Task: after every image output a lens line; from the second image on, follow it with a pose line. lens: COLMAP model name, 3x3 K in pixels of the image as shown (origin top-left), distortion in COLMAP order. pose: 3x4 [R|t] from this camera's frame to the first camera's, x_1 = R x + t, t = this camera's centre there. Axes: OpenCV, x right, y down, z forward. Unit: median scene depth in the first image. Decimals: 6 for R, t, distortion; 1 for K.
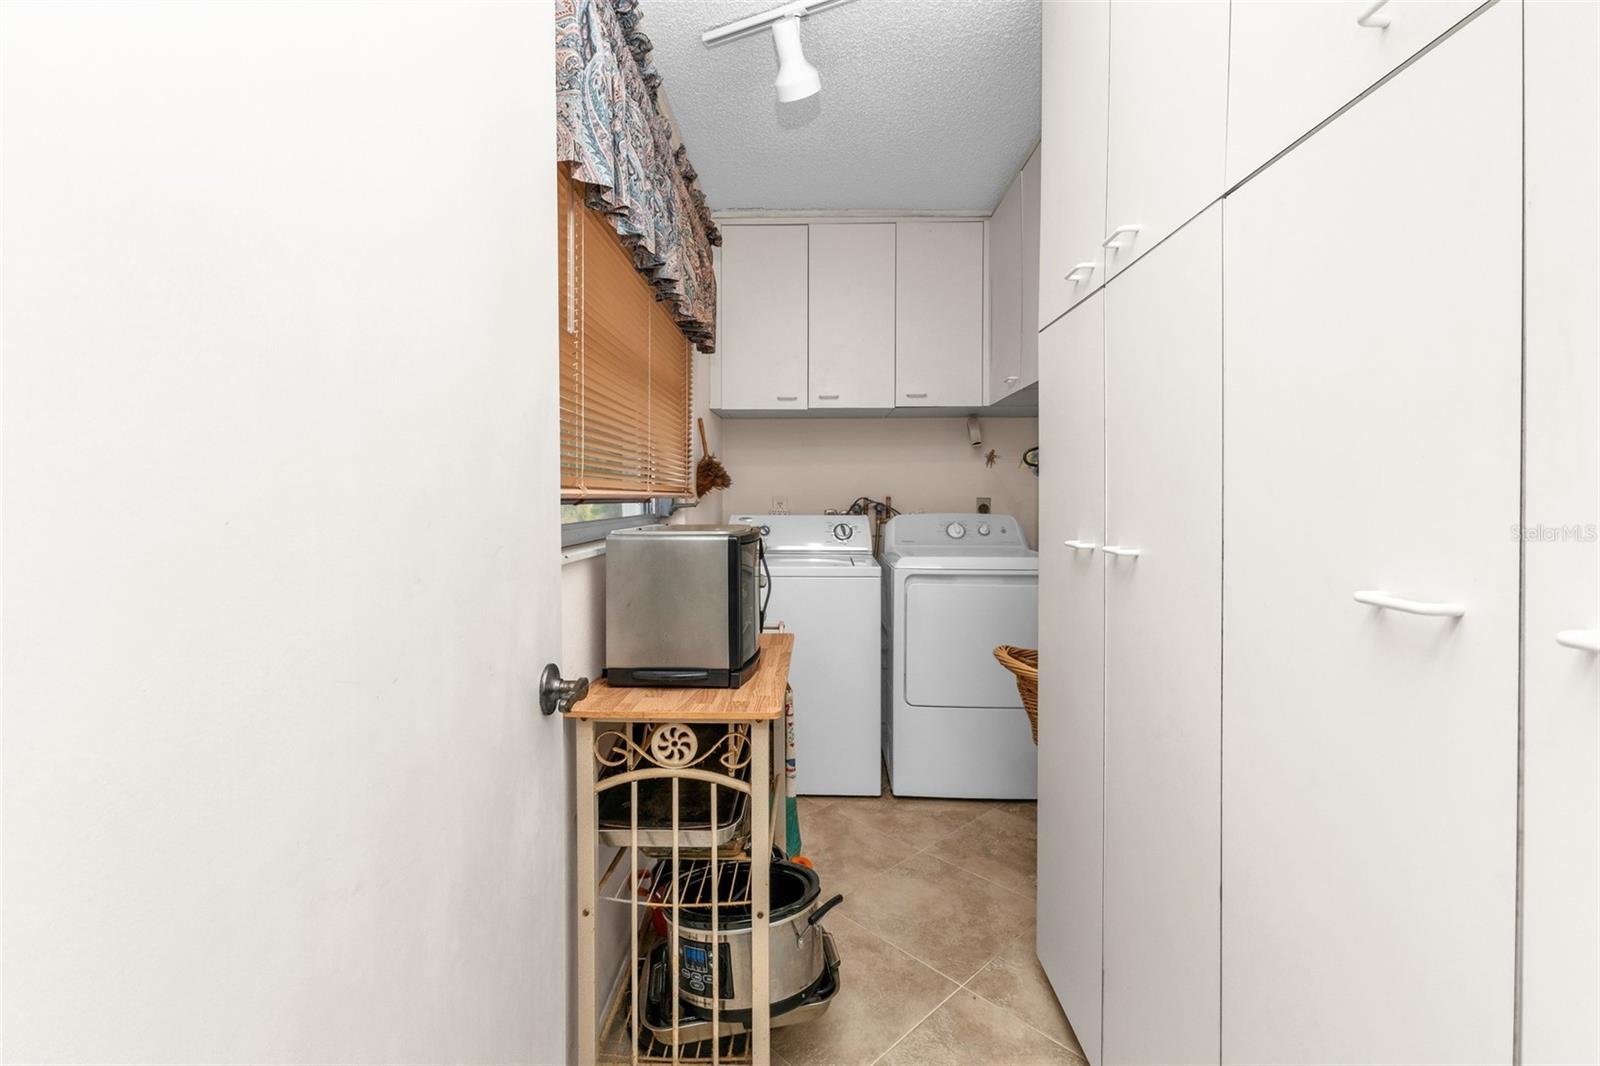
lens RADIAL K [[688.3, 0, 799.1], [0, 688.3, 525.5], [0, 0, 1]] dist [0.007003, 0.000426]
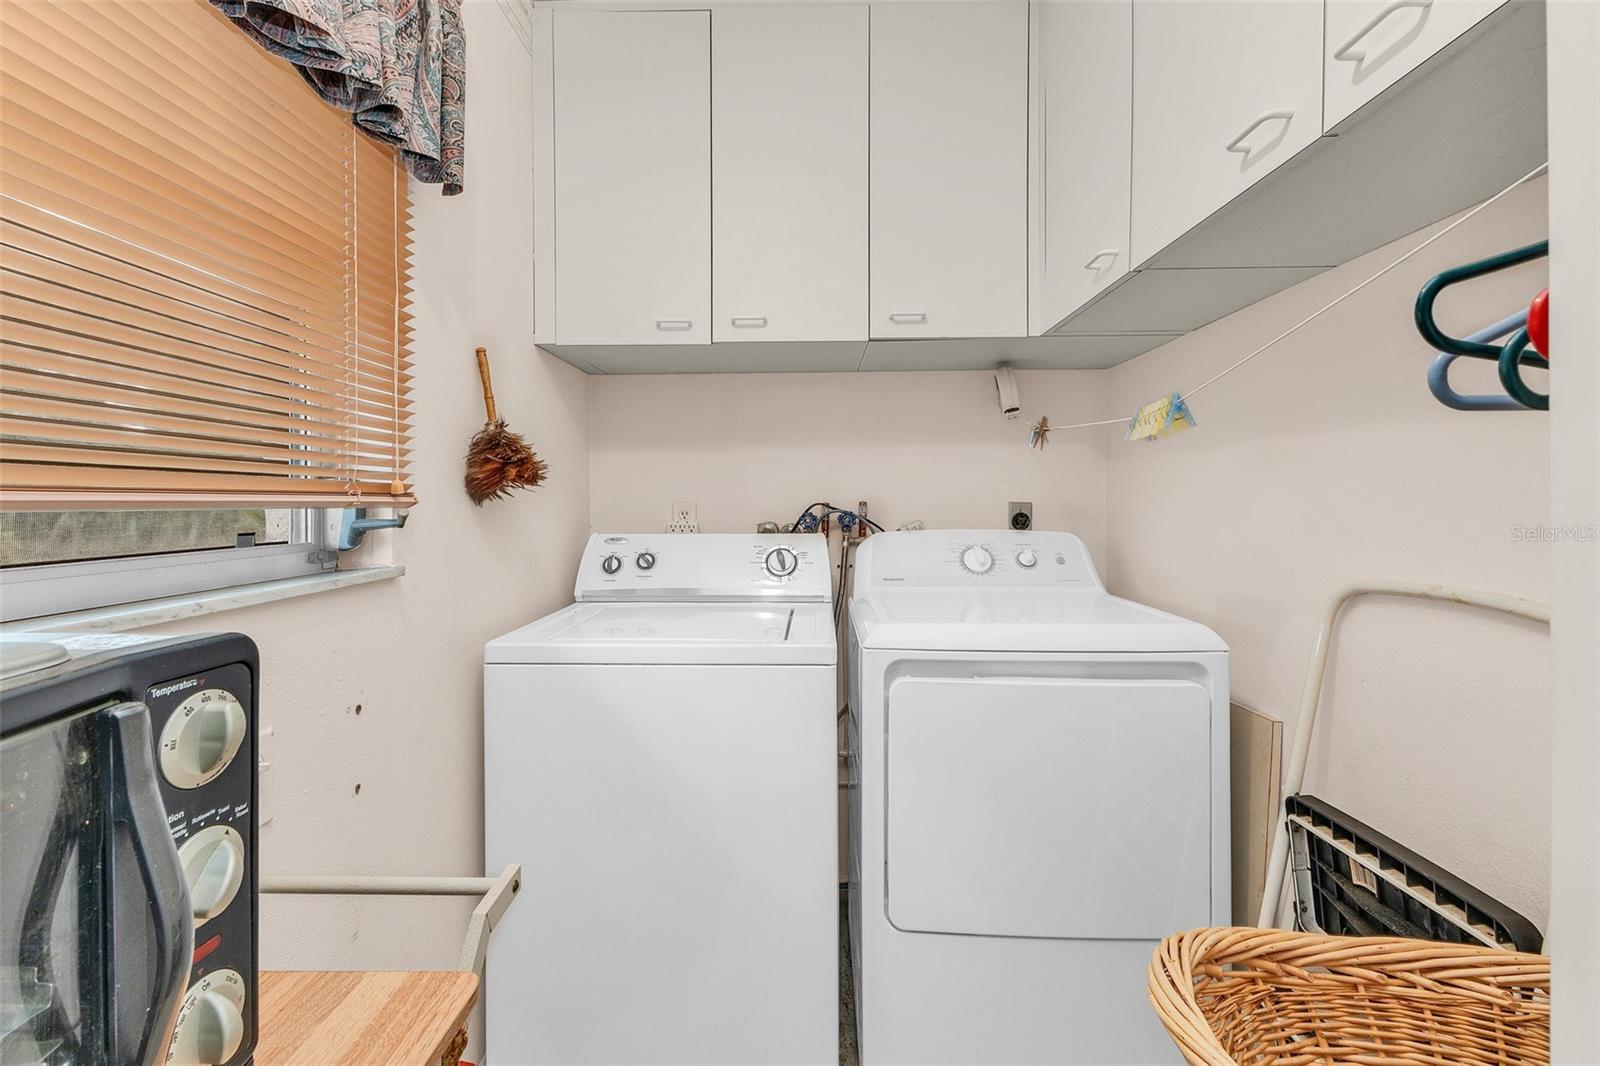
lens RADIAL K [[688.3, 0, 799.1], [0, 688.3, 525.5], [0, 0, 1]] dist [0.007003, 0.000426]
pose [[0.999987, -0.003979, 0.003333, 0.077037], [0.003999, 0.999973, -0.006126, -0.018611], [-0.003308, 0.006139, 0.999976, 0.427441]]
